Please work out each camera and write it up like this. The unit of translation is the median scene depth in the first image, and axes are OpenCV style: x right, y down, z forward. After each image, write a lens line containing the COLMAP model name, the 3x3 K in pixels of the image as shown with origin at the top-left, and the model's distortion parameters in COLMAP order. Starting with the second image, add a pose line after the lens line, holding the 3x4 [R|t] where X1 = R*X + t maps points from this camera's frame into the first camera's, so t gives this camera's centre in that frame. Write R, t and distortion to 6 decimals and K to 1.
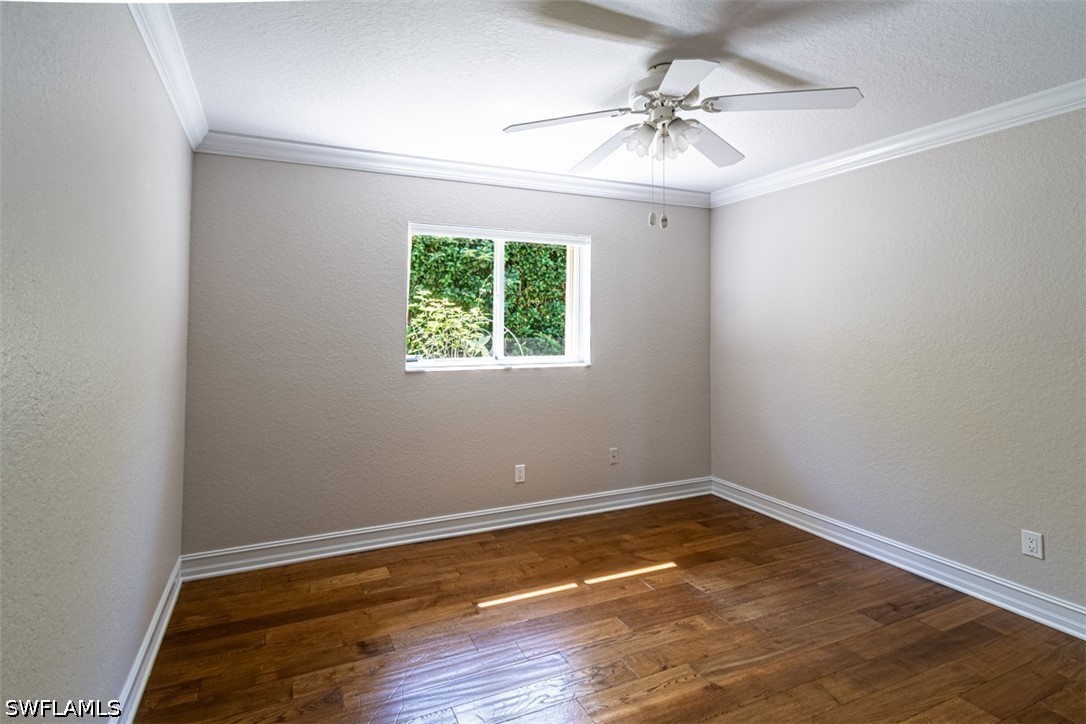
lens RADIAL K [[480.2, 0, 541.1], [0, 480.2, 273.6], [0, 0, 1]] dist [0.001790, 0.000210]
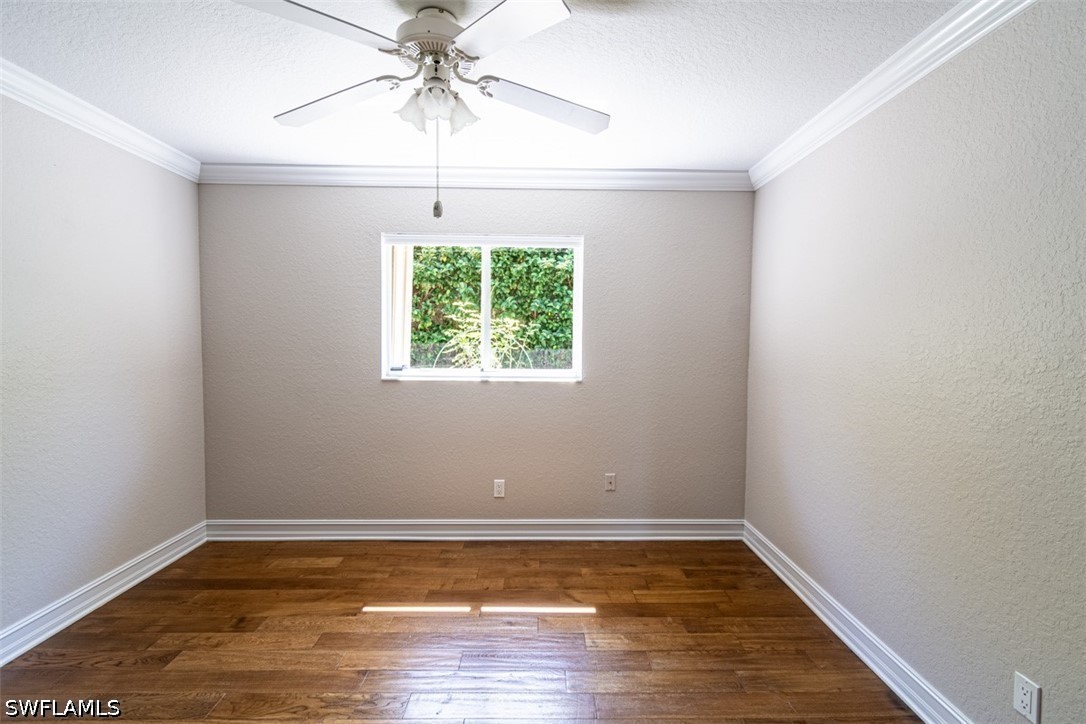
lens RADIAL K [[486.9, 0, 541.5], [0, 486.9, 324.7], [0, 0, 1]] dist [0.001898, -0.000356]
pose [[0.935205, -0.000262, -0.354106, 0.436039], [0.028795, 0.996744, 0.075311, 0.017690], [0.352933, -0.080628, 0.932168, 0.161488]]
